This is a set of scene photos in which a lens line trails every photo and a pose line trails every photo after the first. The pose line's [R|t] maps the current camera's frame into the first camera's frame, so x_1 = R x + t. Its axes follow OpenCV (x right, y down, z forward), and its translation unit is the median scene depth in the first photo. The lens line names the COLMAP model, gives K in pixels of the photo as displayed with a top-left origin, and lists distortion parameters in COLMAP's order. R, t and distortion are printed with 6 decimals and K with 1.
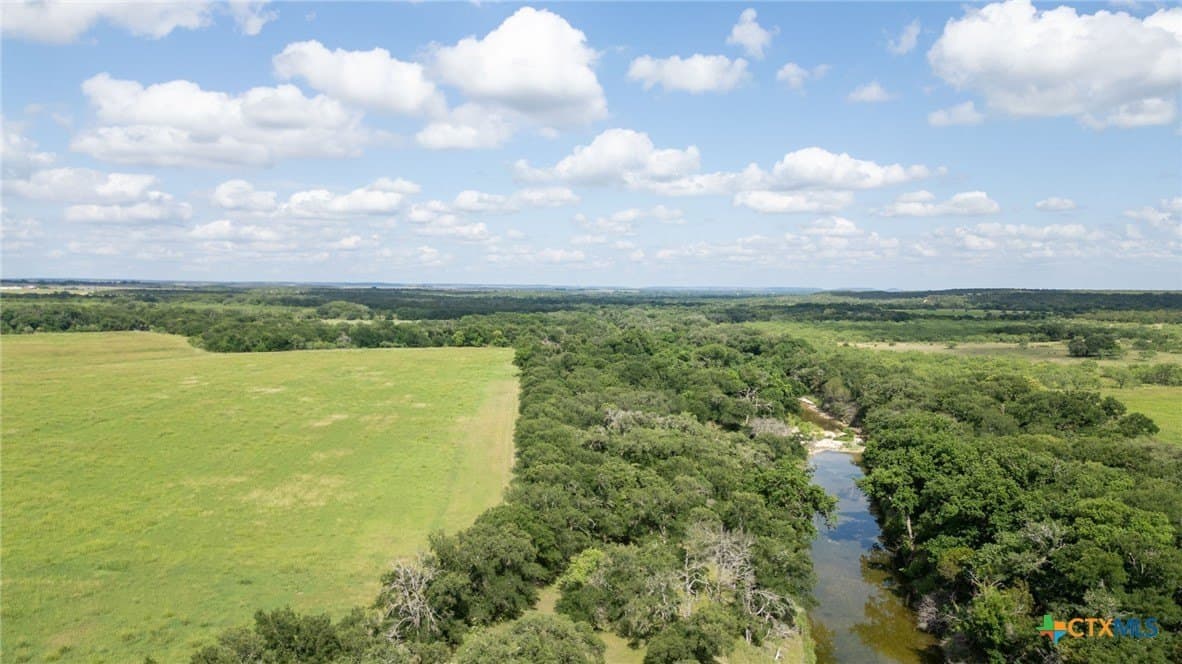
lens RADIAL K [[808.1, 0, 591.0], [0, 808.1, 332.0], [0, 0, 1]] dist [0.056165, -0.059856]
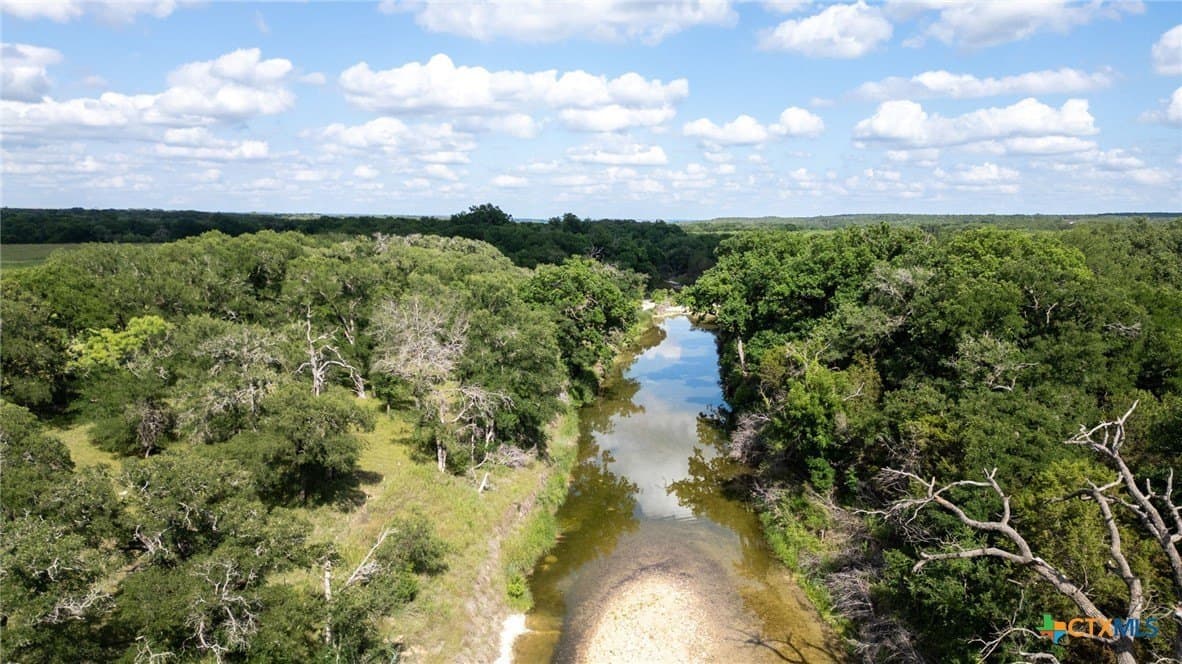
lens RADIAL K [[808.1, 0, 591.0], [0, 808.1, 332.0], [0, 0, 1]] dist [0.056165, -0.059856]
pose [[0.992954, -0.011341, 0.117953, 0.236042], [0.001534, 0.996556, 0.082908, 0.229263], [-0.118487, -0.082143, 0.989552, 0.393770]]
